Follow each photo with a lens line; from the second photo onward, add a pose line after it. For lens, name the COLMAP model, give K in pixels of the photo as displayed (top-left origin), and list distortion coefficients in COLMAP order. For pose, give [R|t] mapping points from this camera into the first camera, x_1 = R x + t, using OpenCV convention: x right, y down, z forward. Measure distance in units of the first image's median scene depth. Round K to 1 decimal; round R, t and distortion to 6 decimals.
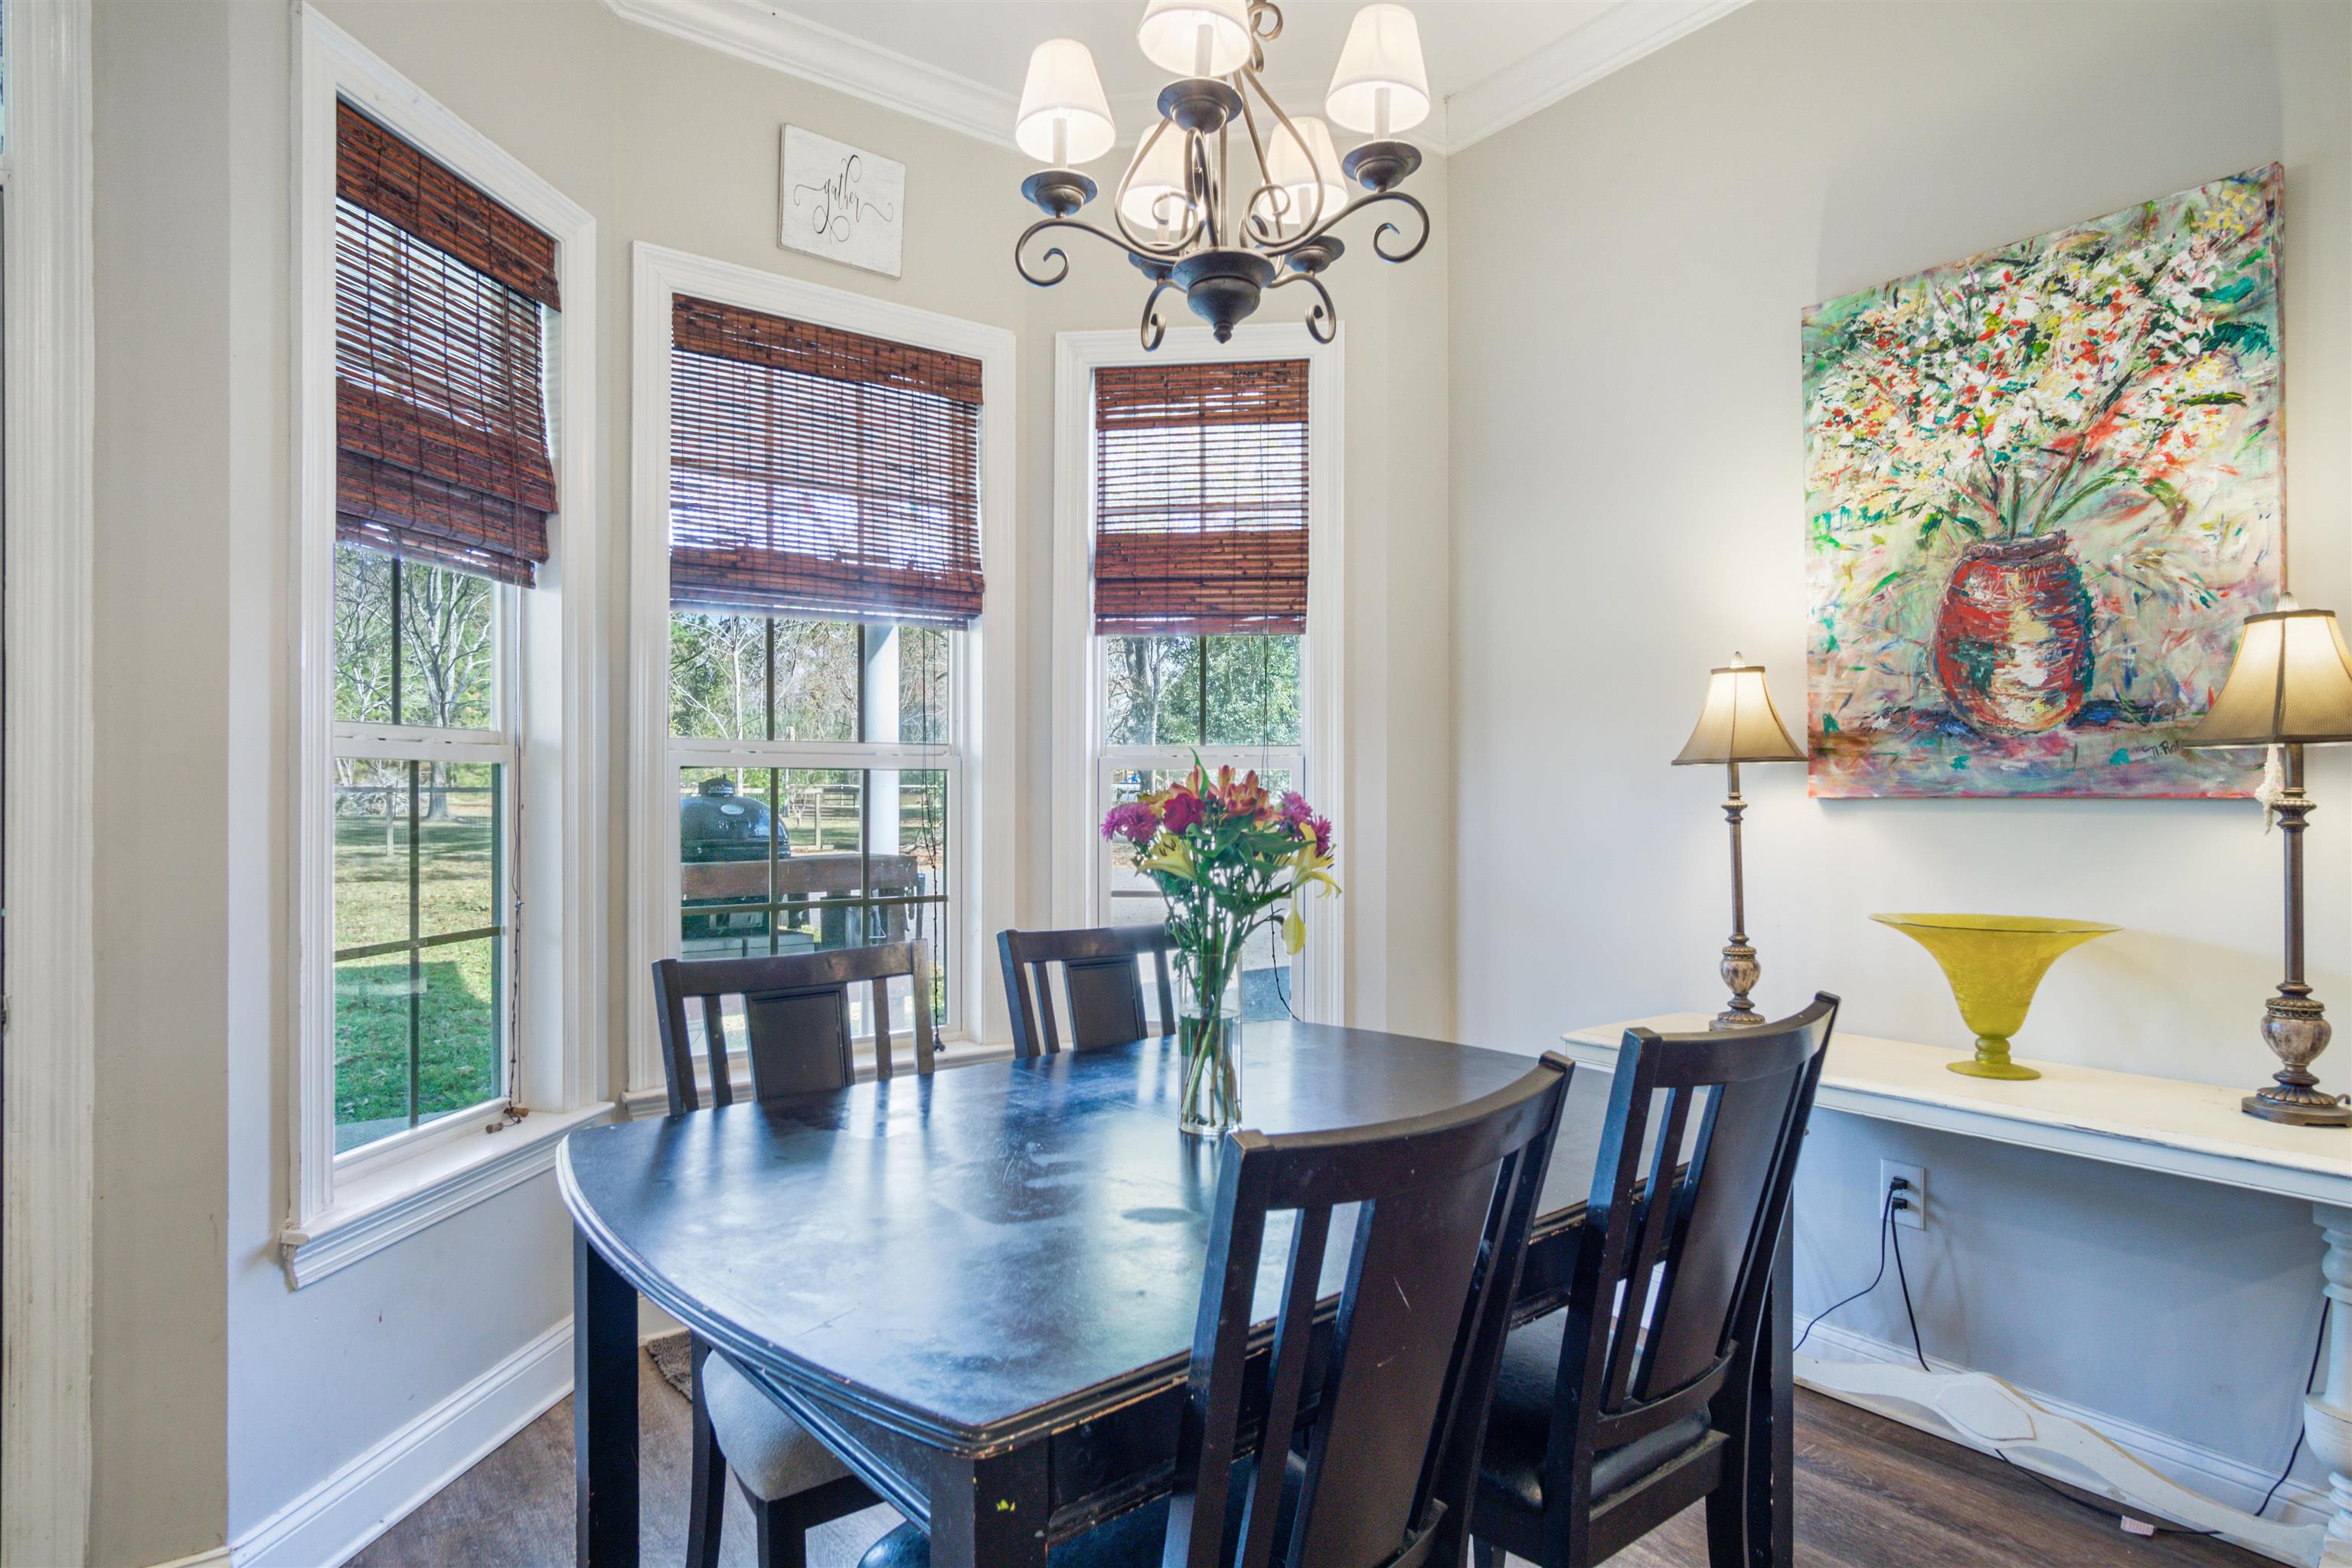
lens RADIAL K [[1283.4, 0, 1164.7], [0, 1283.4, 782.5], [0, 0, 1]] dist [0.000254, 0.002128]
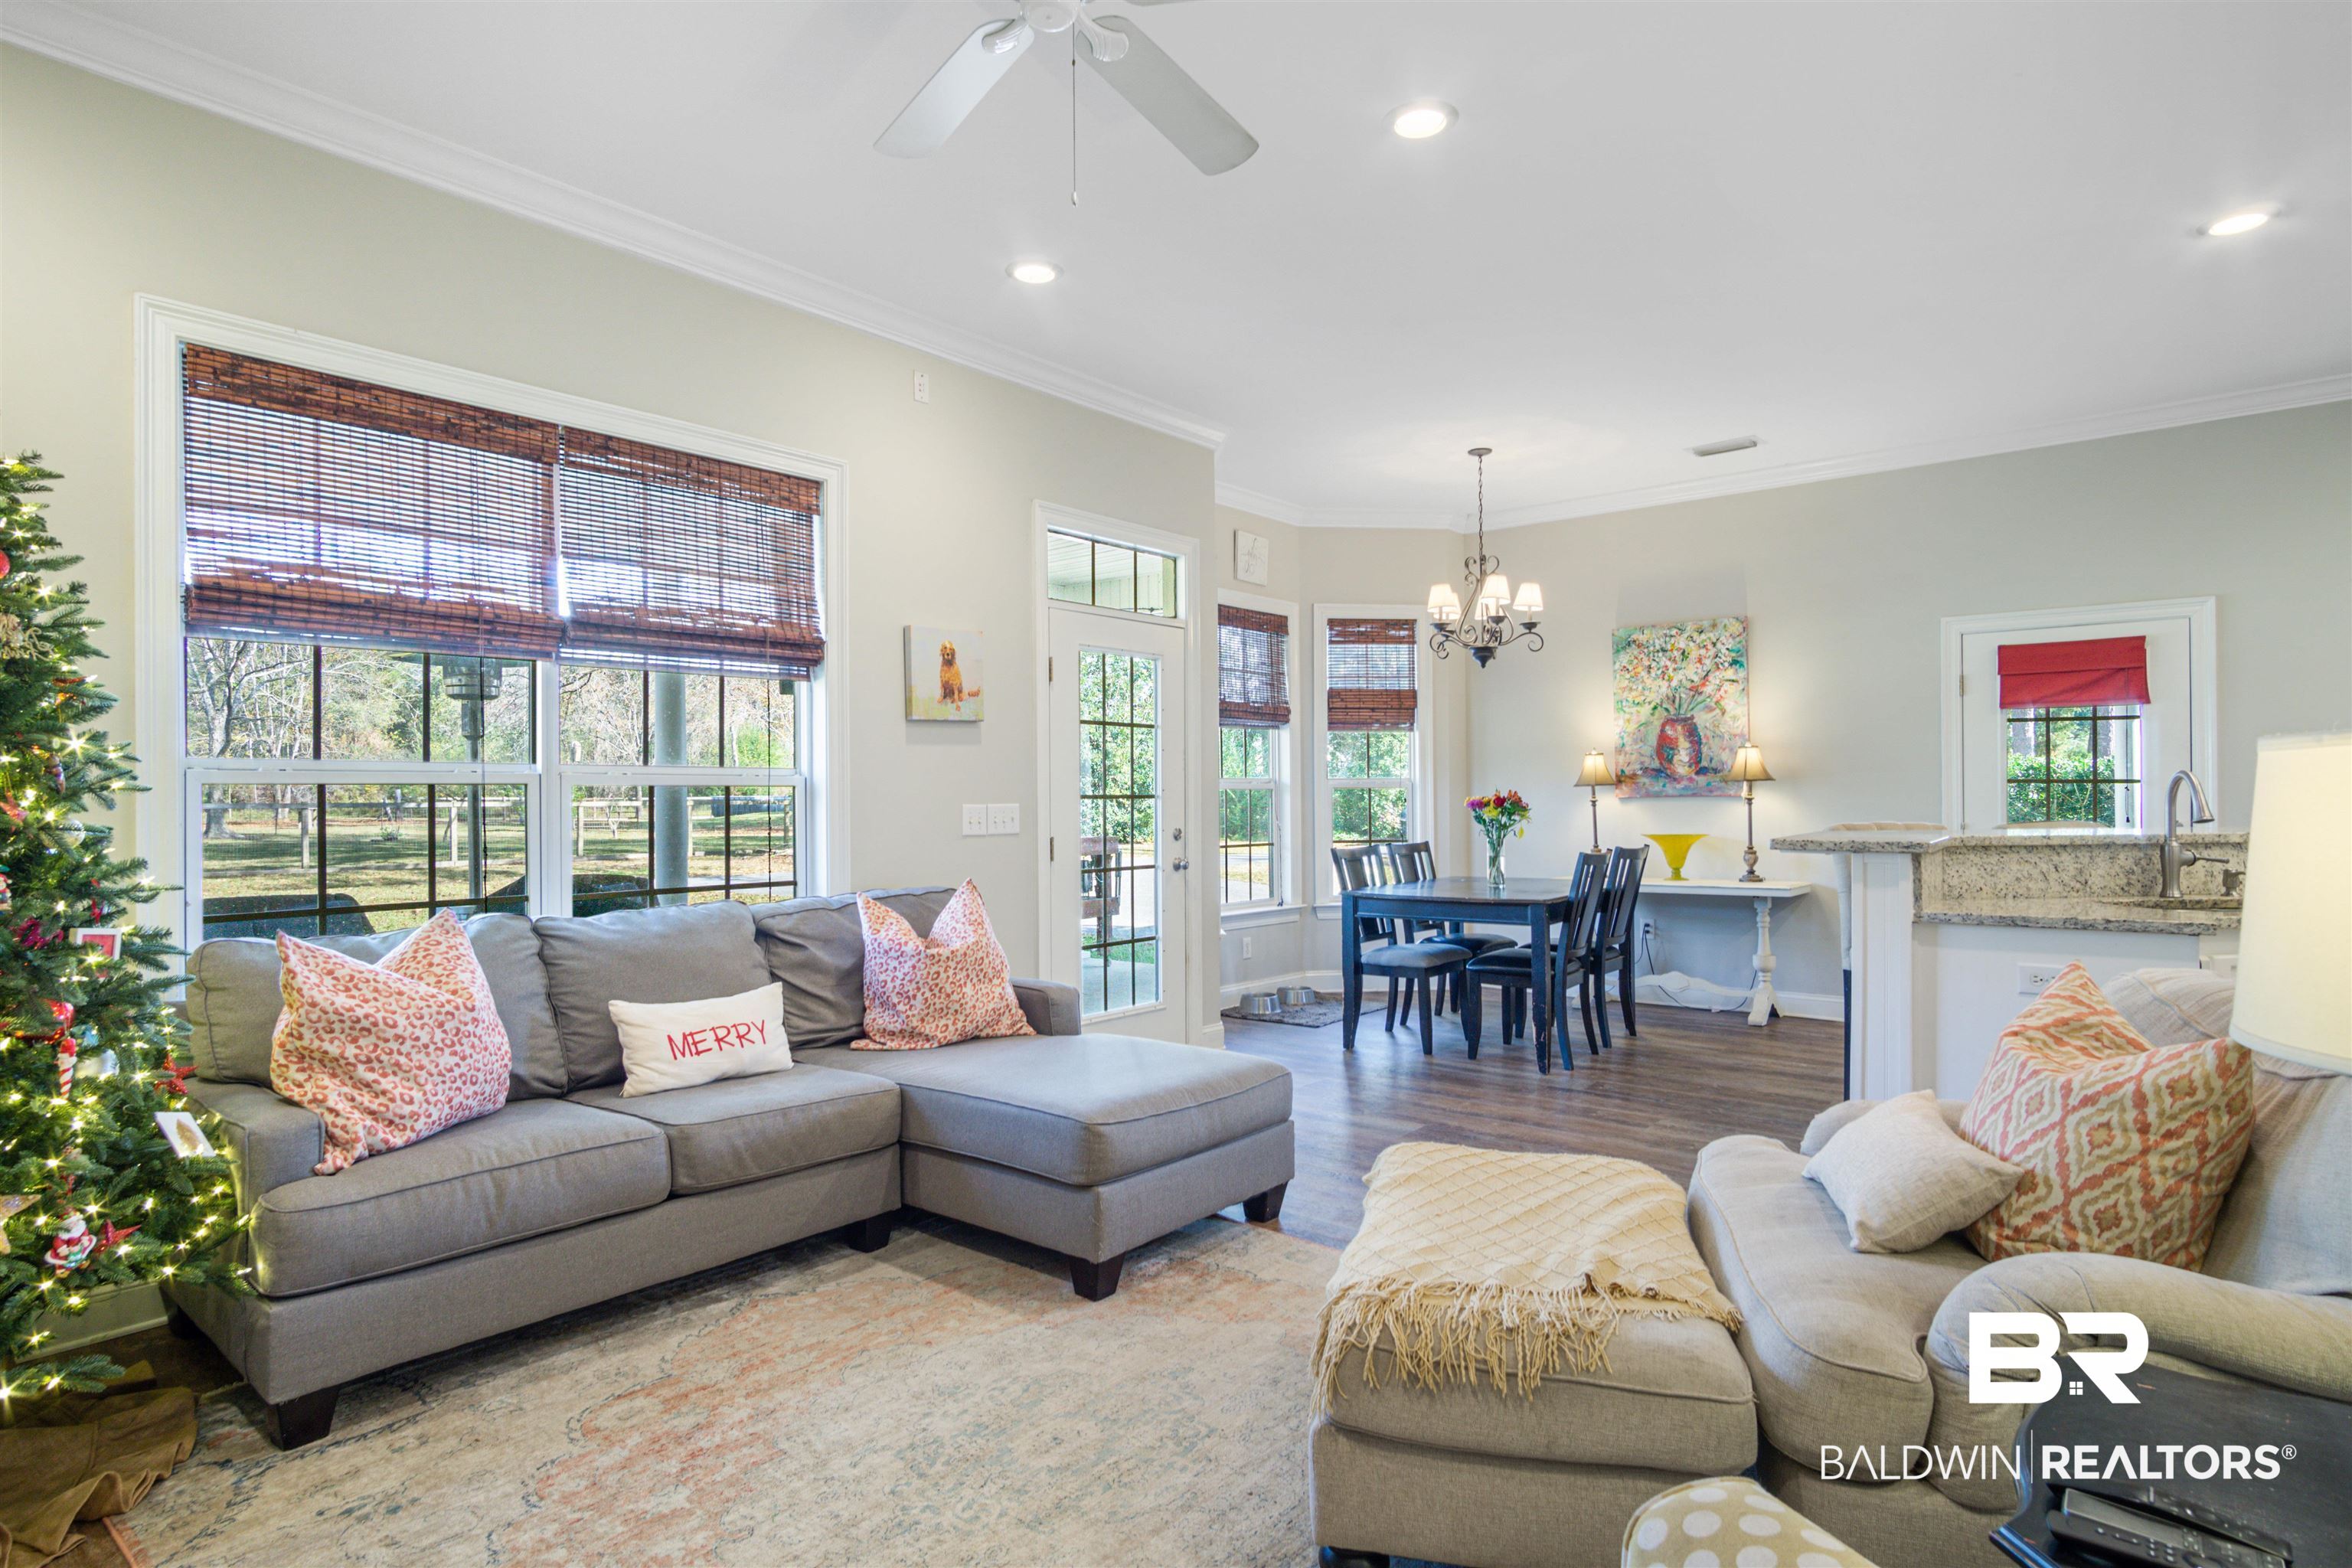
lens RADIAL K [[1258.4, 0, 1162.8], [0, 1258.4, 790.0], [0, 0, 1]] dist [-0.006050, 0.002120]
pose [[0.972396, -0.007595, 0.233211, -1.261009], [0.007964, 0.999968, -0.000638, -0.012397], [-0.233199, 0.002478, 0.972426, -1.664422]]
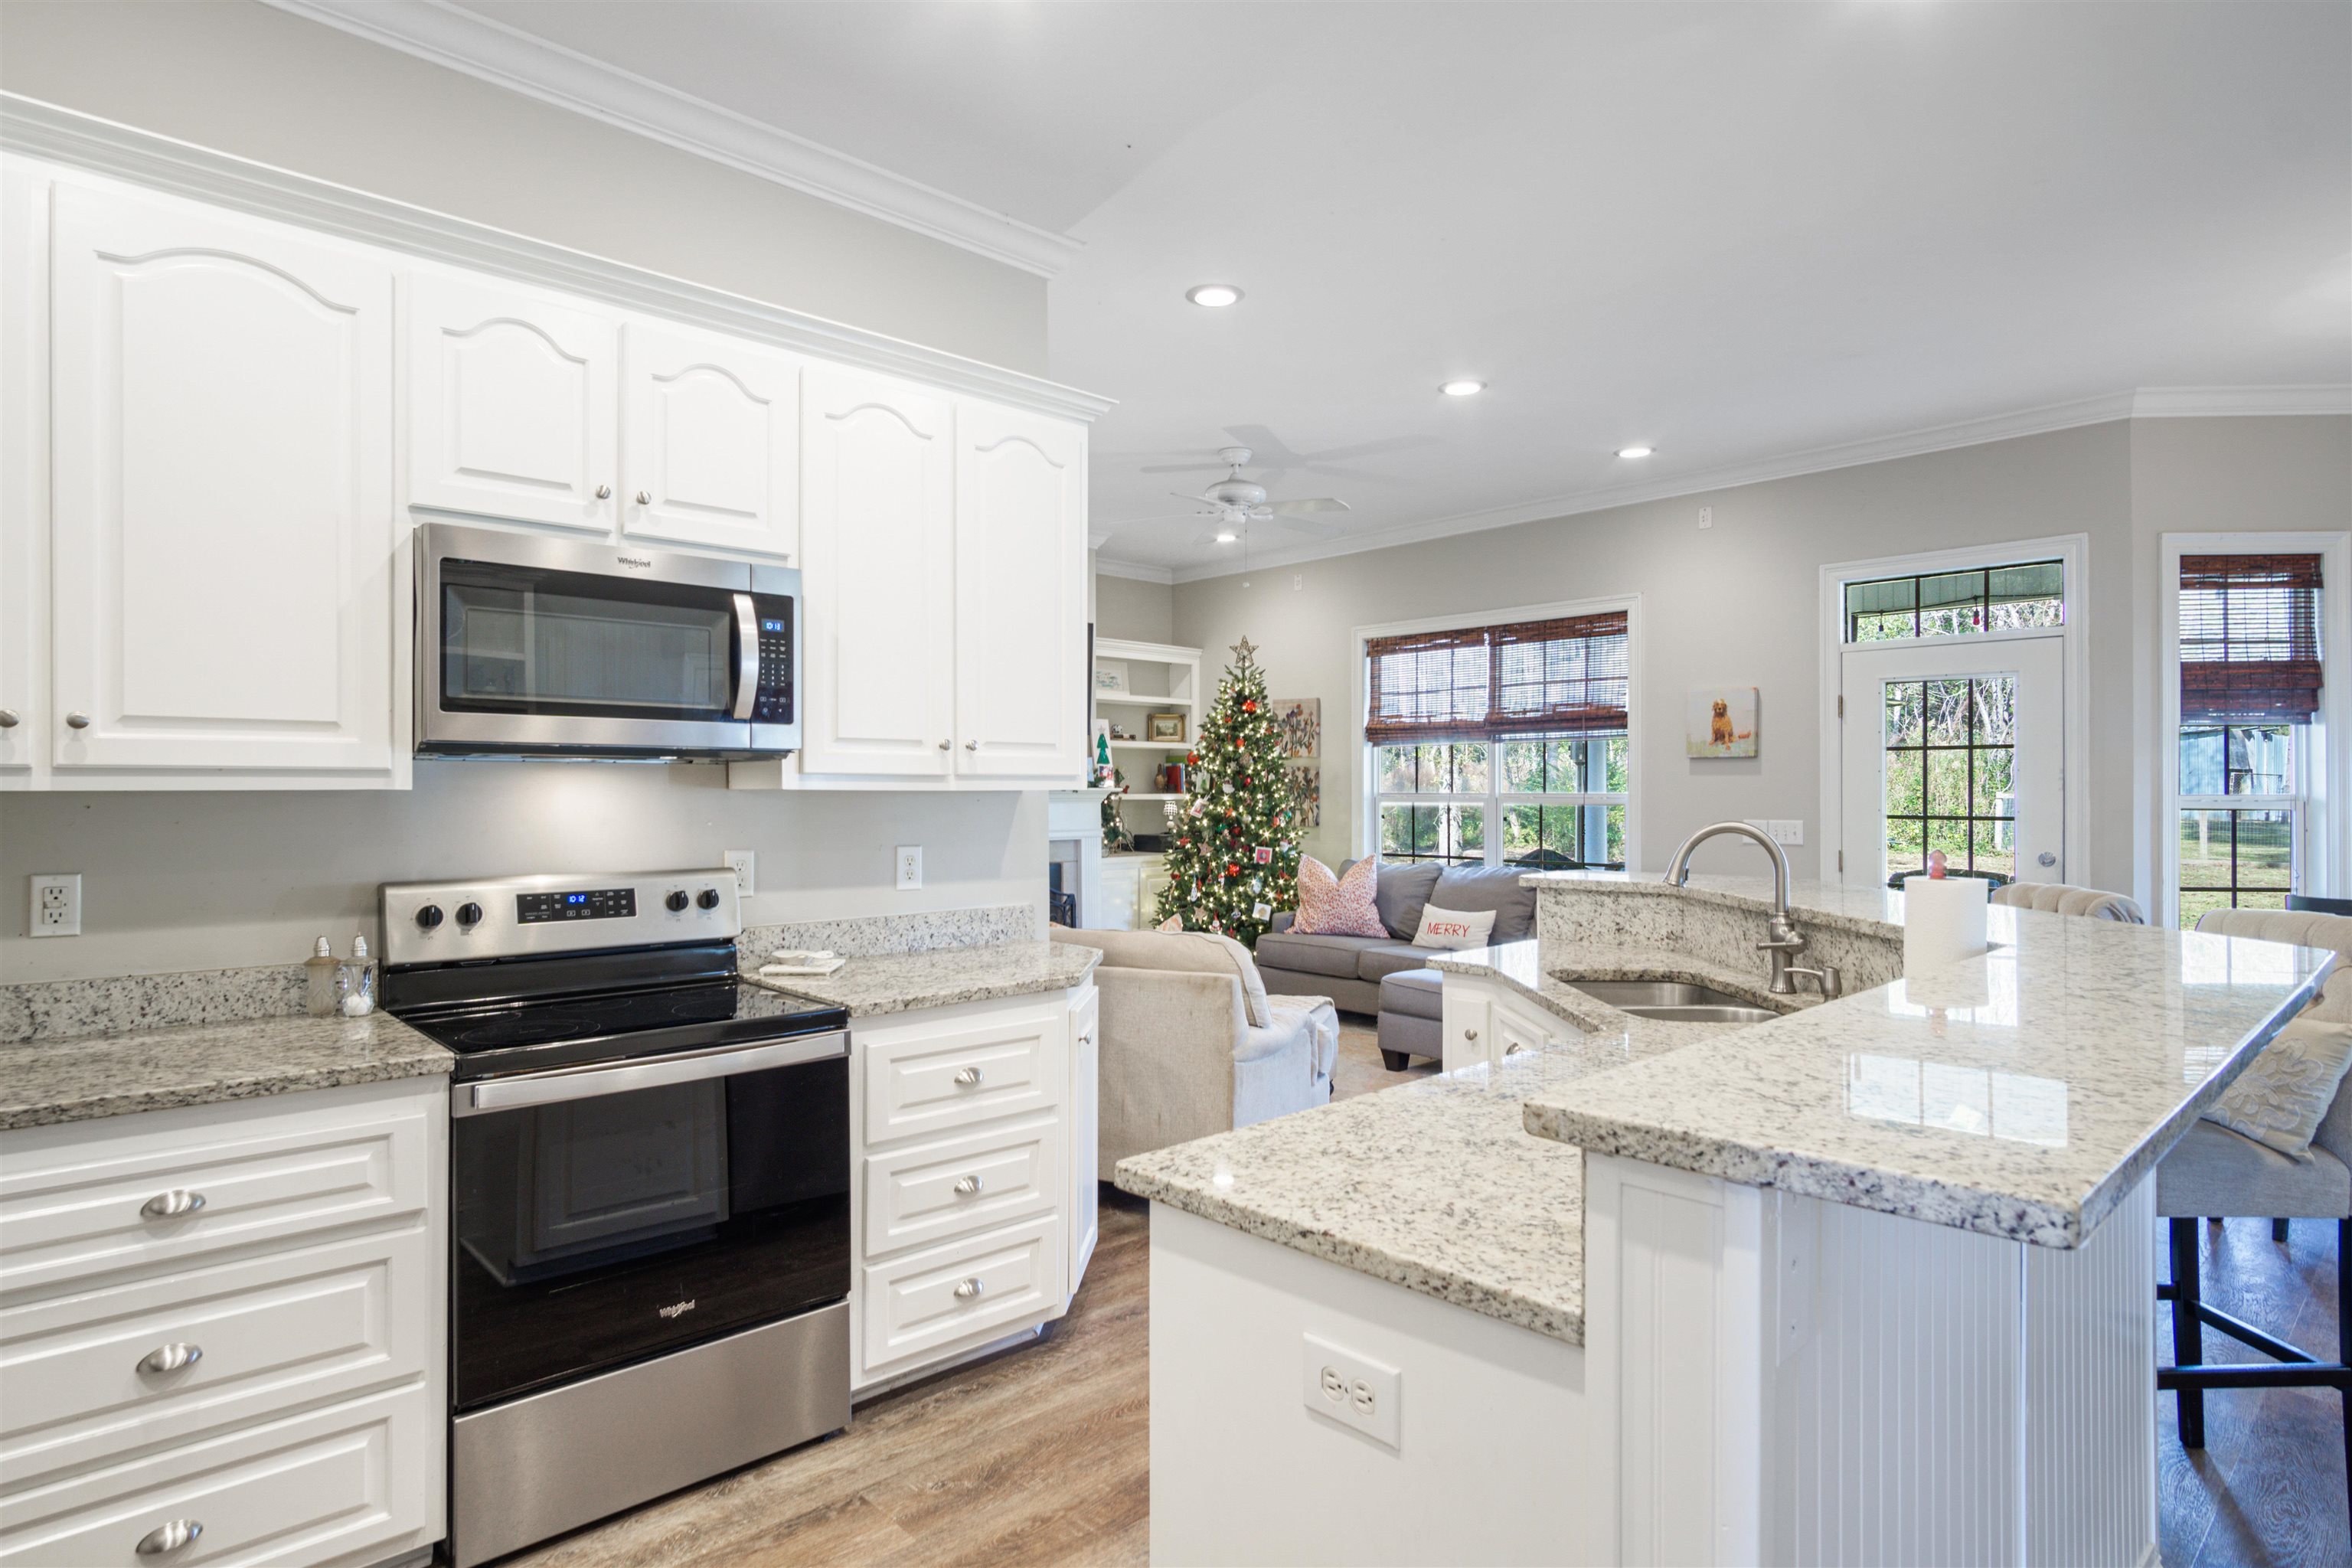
lens RADIAL K [[1258.4, 0, 1162.8], [0, 1258.4, 790.0], [0, 0, 1]] dist [-0.006050, 0.002120]
pose [[0.106951, -0.002273, -0.994262, 1.416824], [0.005338, 0.999984, -0.001712, -0.057982], [0.994250, -0.005124, 0.106962, -1.130531]]
